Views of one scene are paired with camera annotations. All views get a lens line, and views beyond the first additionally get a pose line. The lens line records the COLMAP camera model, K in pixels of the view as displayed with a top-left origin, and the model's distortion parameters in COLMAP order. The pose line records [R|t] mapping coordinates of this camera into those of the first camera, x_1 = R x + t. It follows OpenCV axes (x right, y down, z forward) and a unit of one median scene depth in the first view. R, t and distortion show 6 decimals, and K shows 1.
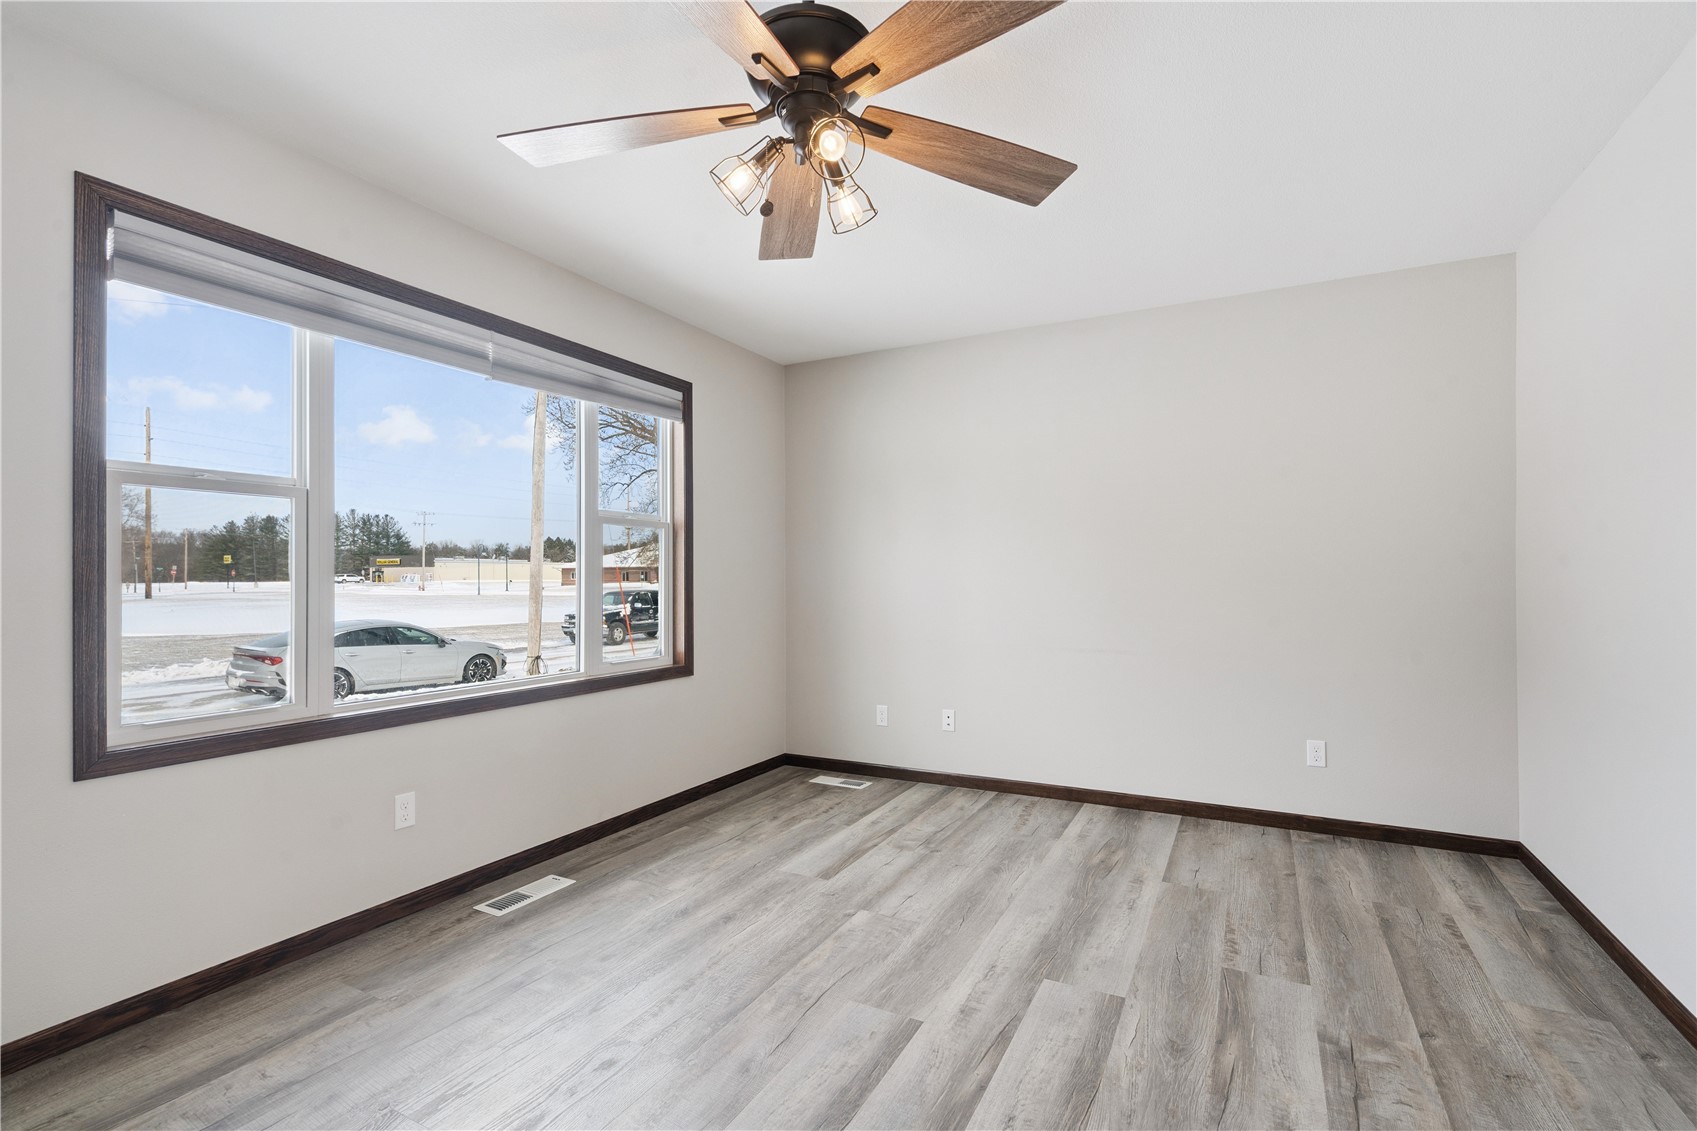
lens RADIAL K [[769.6, 0, 844.8], [0, 769.6, 572.9], [0, 0, 1]] dist [-0.006940, 0.000725]
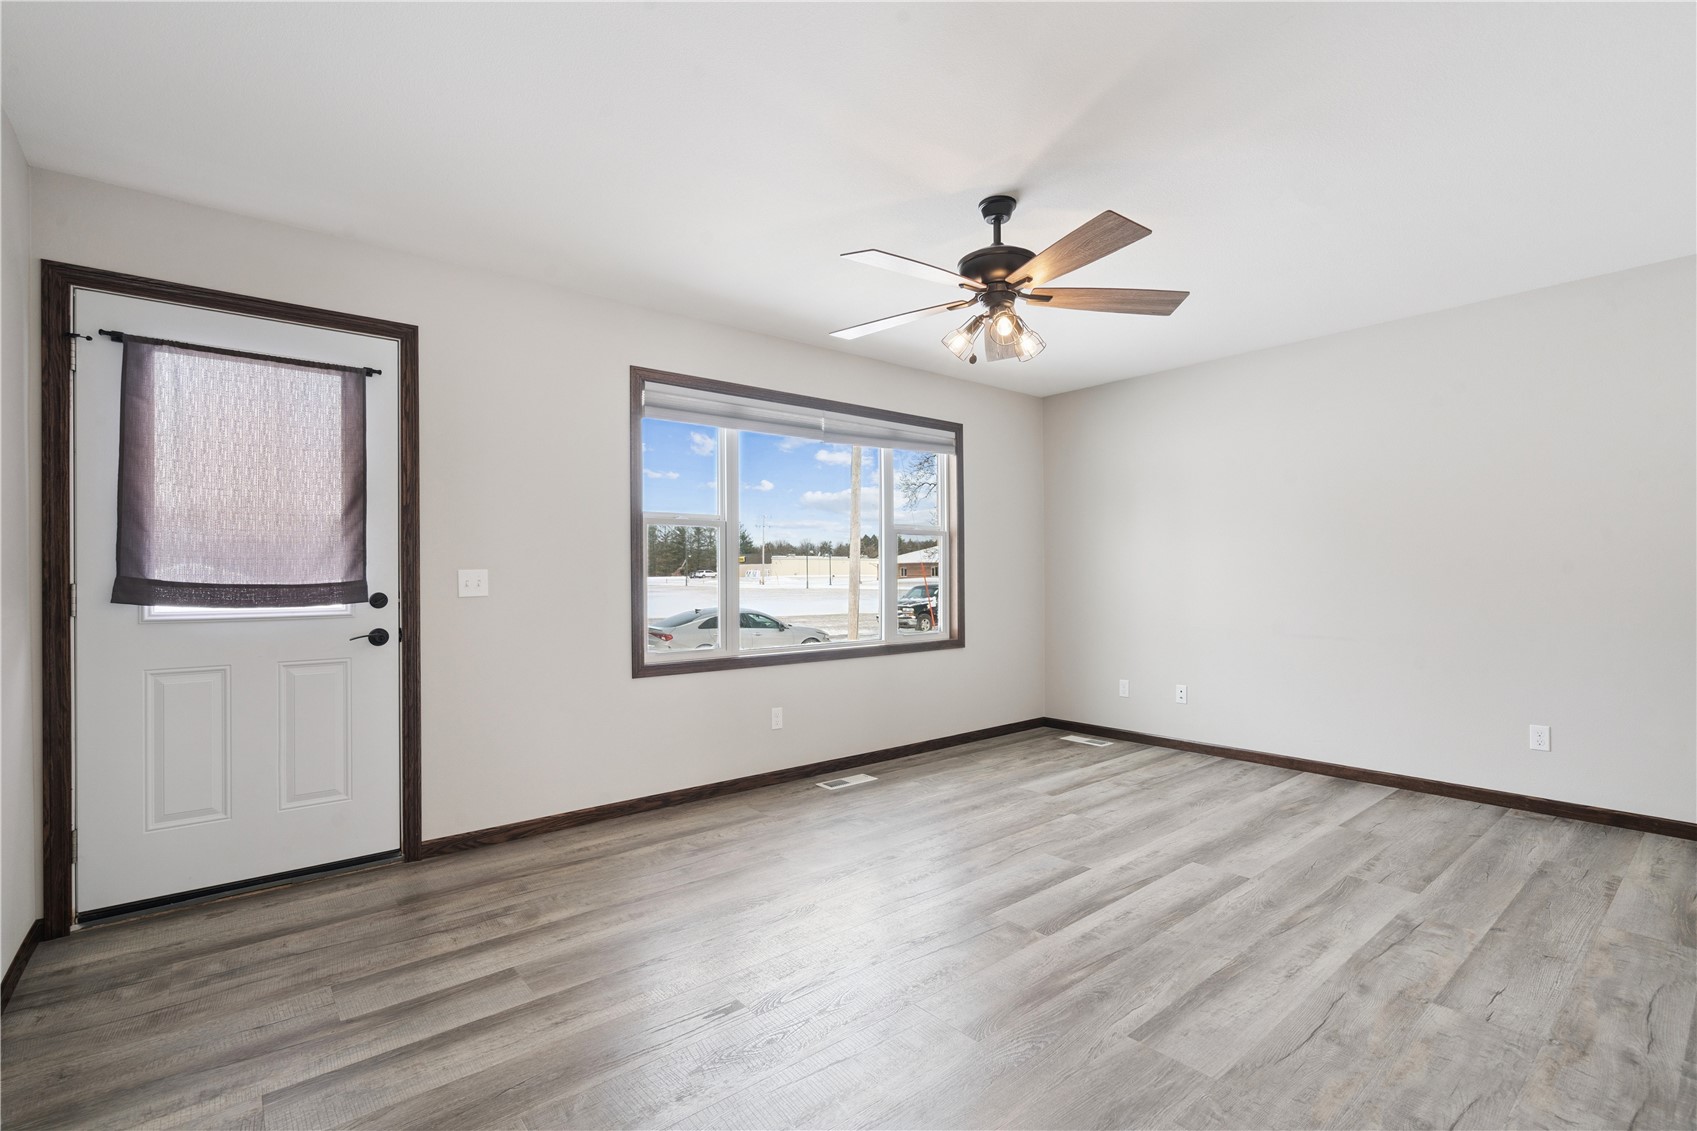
lens RADIAL K [[769.6, 0, 844.8], [0, 769.6, 572.9], [0, 0, 1]] dist [-0.006940, 0.000725]
pose [[0.922961, -0.003454, -0.384878, 0.161178], [0.006219, 0.999963, 0.005938, -0.003918], [0.384843, -0.007874, 0.922949, -0.386014]]
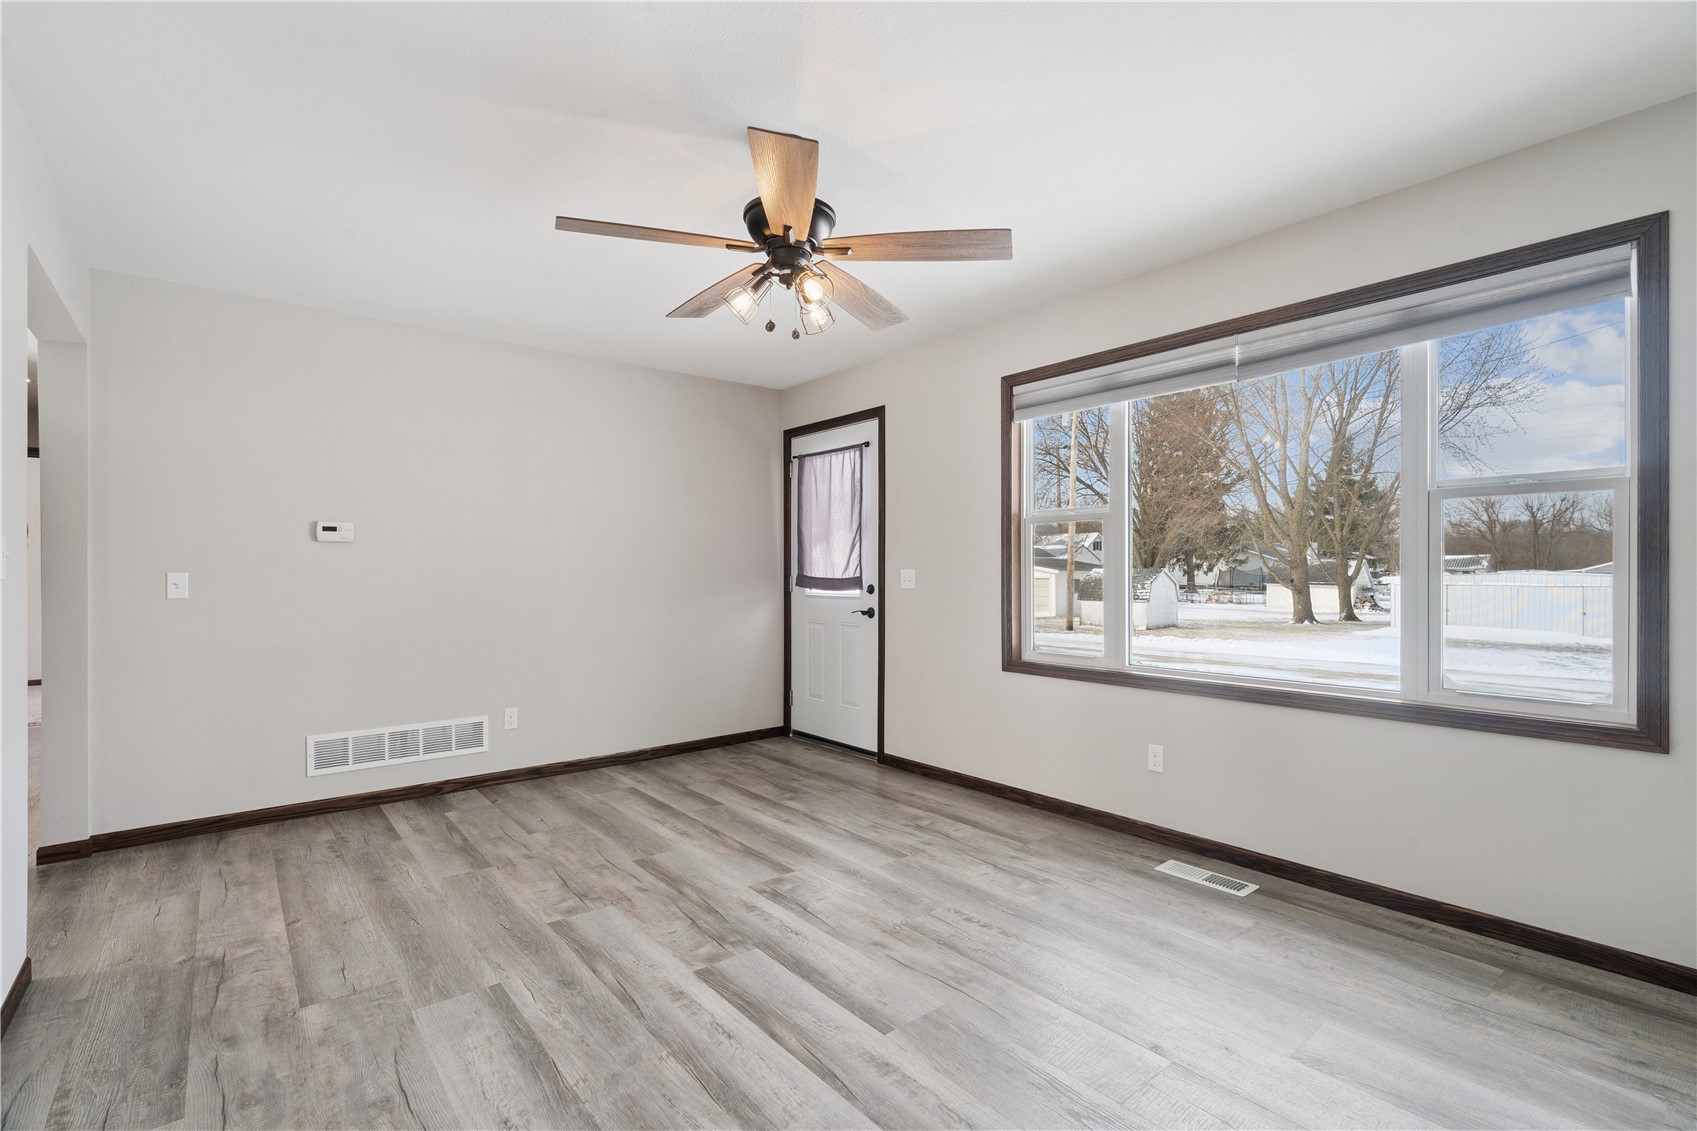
lens RADIAL K [[764.9, 0, 859.4], [0, 764.9, 571.7], [0, 0, 1]] dist [-0.008172, 0.000161]
pose [[-0.375766, 0.002141, -0.926712, 0.682331], [0.009910, 0.999949, -0.001708, 0.001190], [0.926661, -0.009826, -0.375769, 0.908429]]
